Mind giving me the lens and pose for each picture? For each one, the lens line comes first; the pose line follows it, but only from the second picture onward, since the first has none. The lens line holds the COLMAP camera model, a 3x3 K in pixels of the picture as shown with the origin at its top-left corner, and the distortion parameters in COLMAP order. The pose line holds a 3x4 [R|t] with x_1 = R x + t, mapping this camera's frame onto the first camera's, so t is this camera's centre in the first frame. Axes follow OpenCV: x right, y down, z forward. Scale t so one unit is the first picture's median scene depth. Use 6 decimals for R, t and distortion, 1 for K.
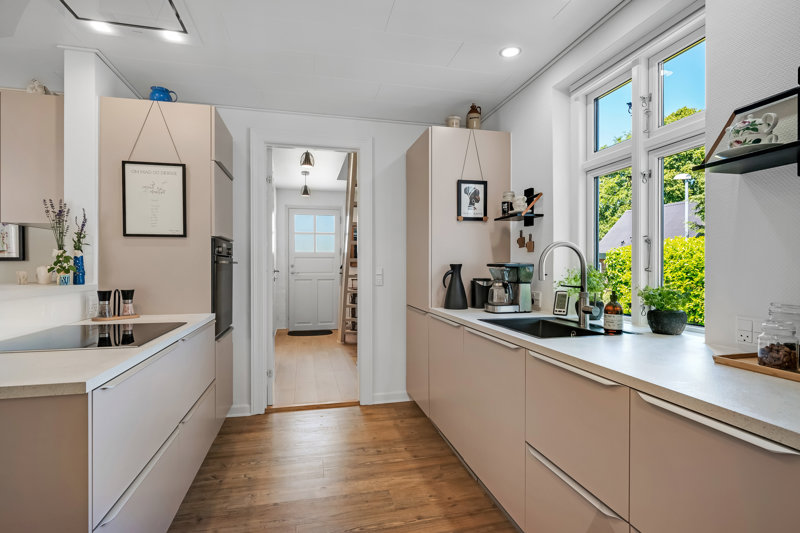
lens RADIAL K [[401.4, 0, 398.3], [0, 401.4, 265.4], [0, 0, 1]] dist [-0.000619, 0.000005]
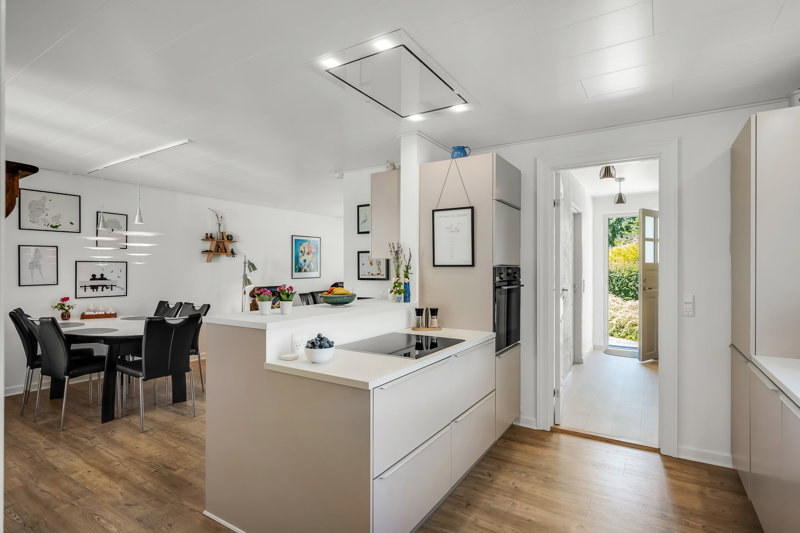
lens RADIAL K [[401.4, 0, 398.4], [0, 401.4, 267.3], [0, 0, 1]] dist [-0.000619, 0.000005]
pose [[0.698193, -0.002265, -0.715906, 0.178871], [-0.001201, 0.999990, -0.004335, -0.064105], [0.715908, 0.003887, 0.698184, -0.005387]]
